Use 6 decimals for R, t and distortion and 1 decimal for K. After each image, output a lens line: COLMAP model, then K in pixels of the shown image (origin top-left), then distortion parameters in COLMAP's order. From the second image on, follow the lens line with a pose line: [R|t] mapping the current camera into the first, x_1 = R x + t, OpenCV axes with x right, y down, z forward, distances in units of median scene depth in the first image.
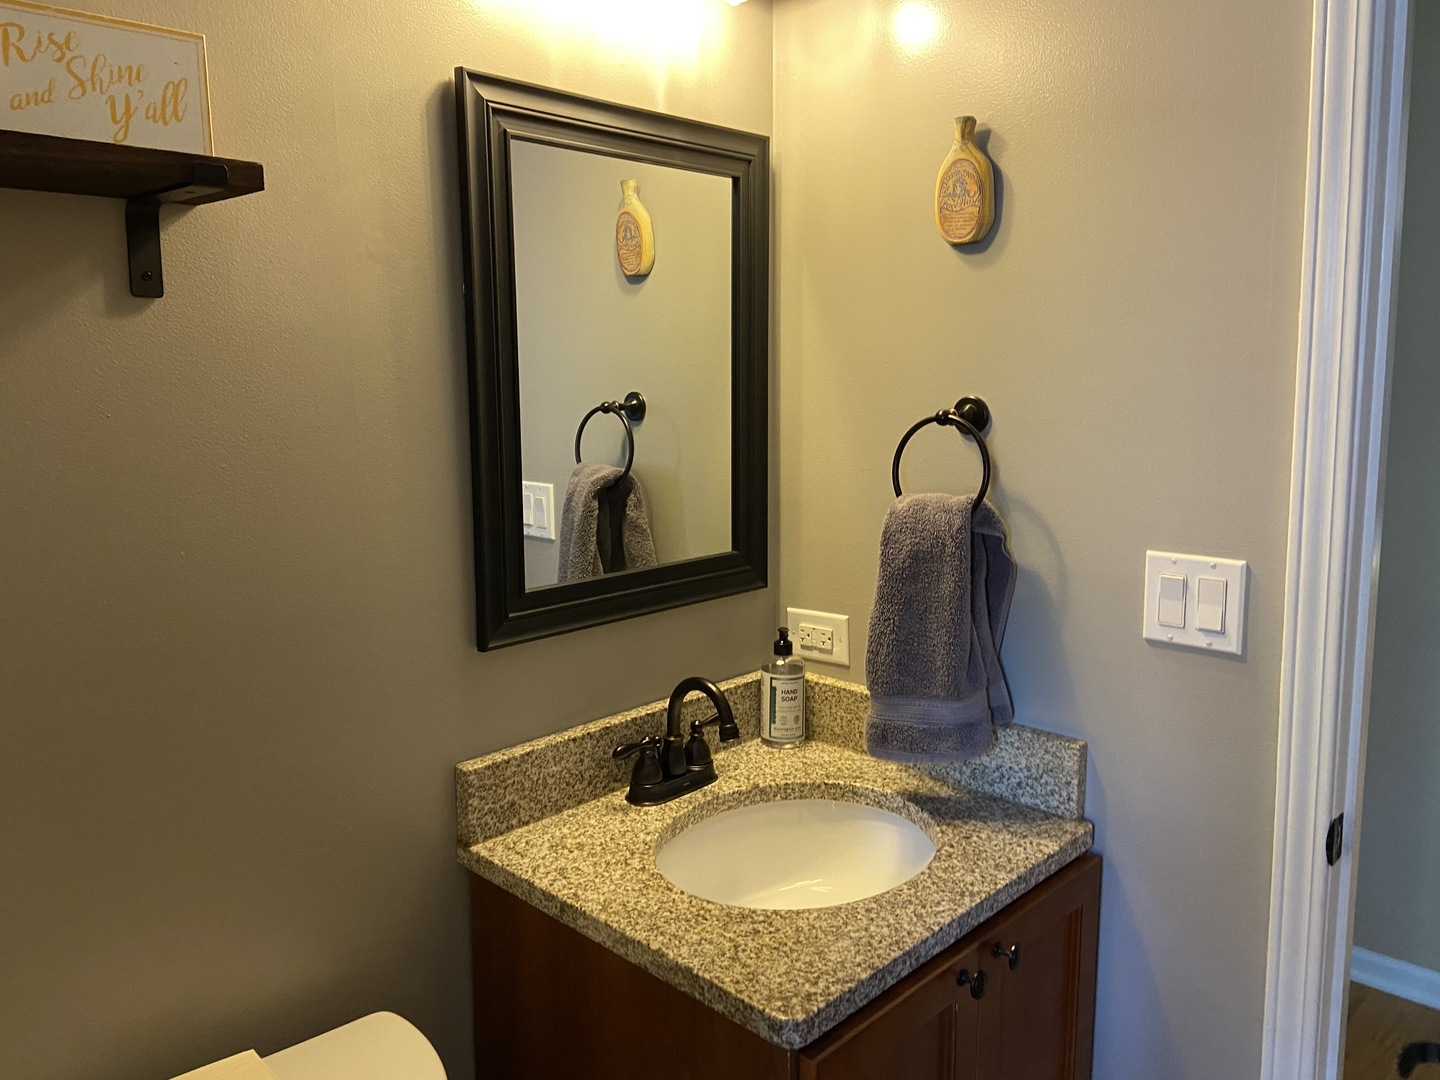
lens RADIAL K [[1078.4, 0, 704.8], [0, 1078.4, 519.8], [0, 0, 1]] dist [0.124165, -0.152749]
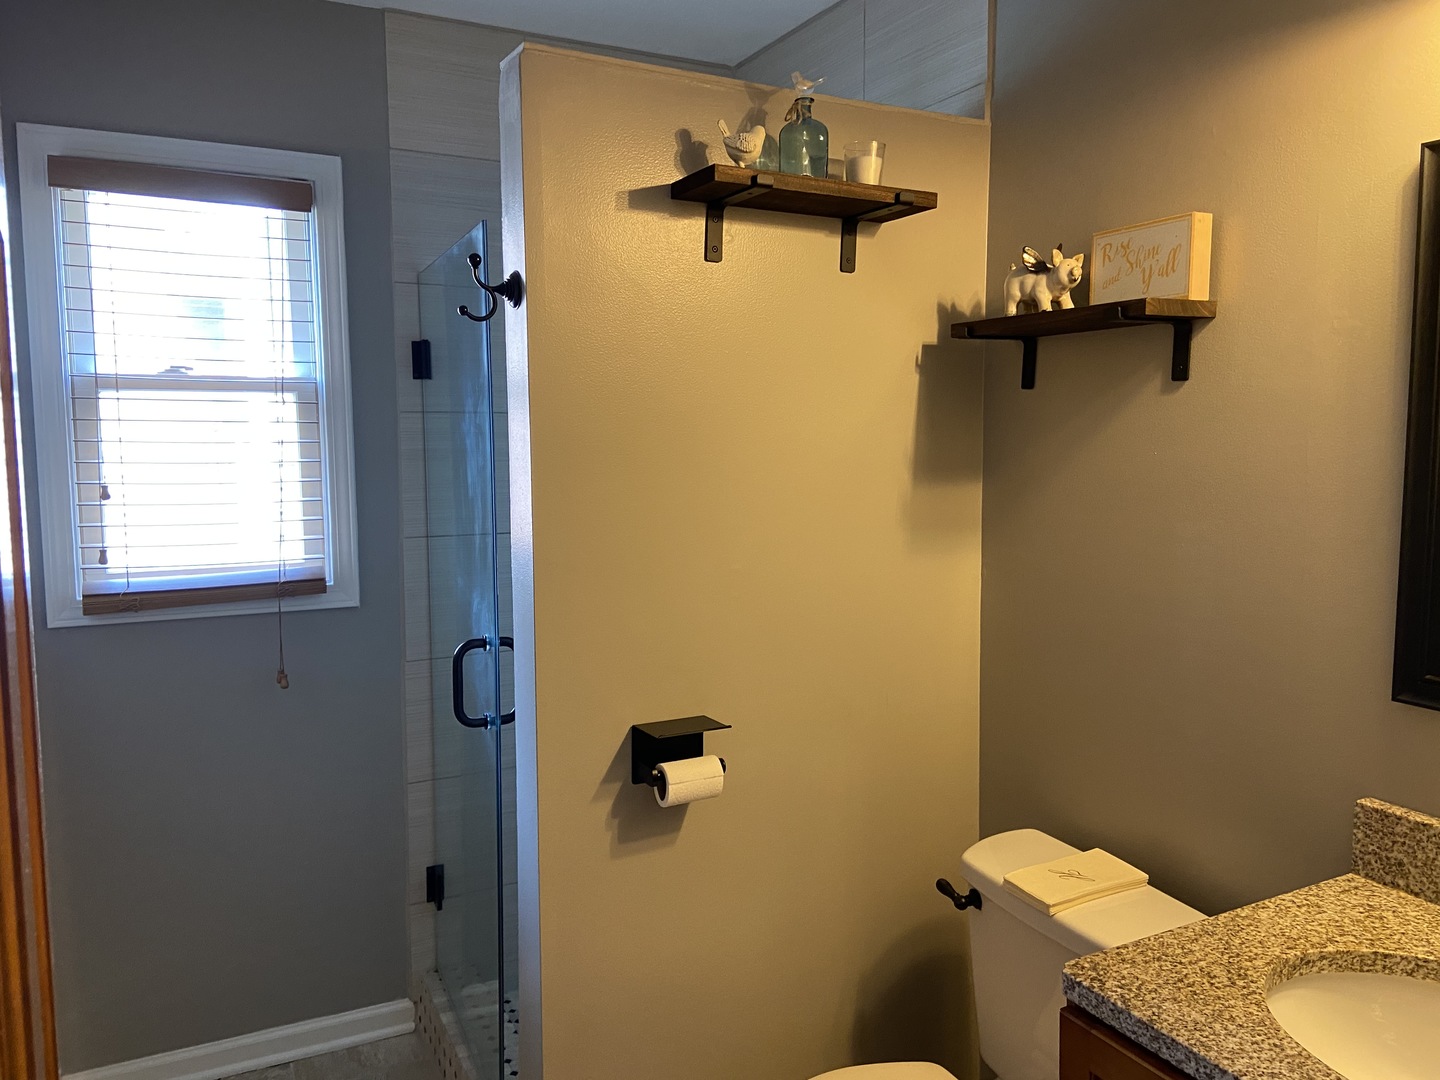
lens RADIAL K [[1078.4, 0, 704.8], [0, 1078.4, 519.8], [0, 0, 1]] dist [0.124165, -0.152749]
pose [[-0.321197, 0.094758, -0.942260, 1.224410], [-0.121023, 0.982716, 0.140081, -0.142343], [0.939248, 0.159029, -0.304177, 0.863936]]
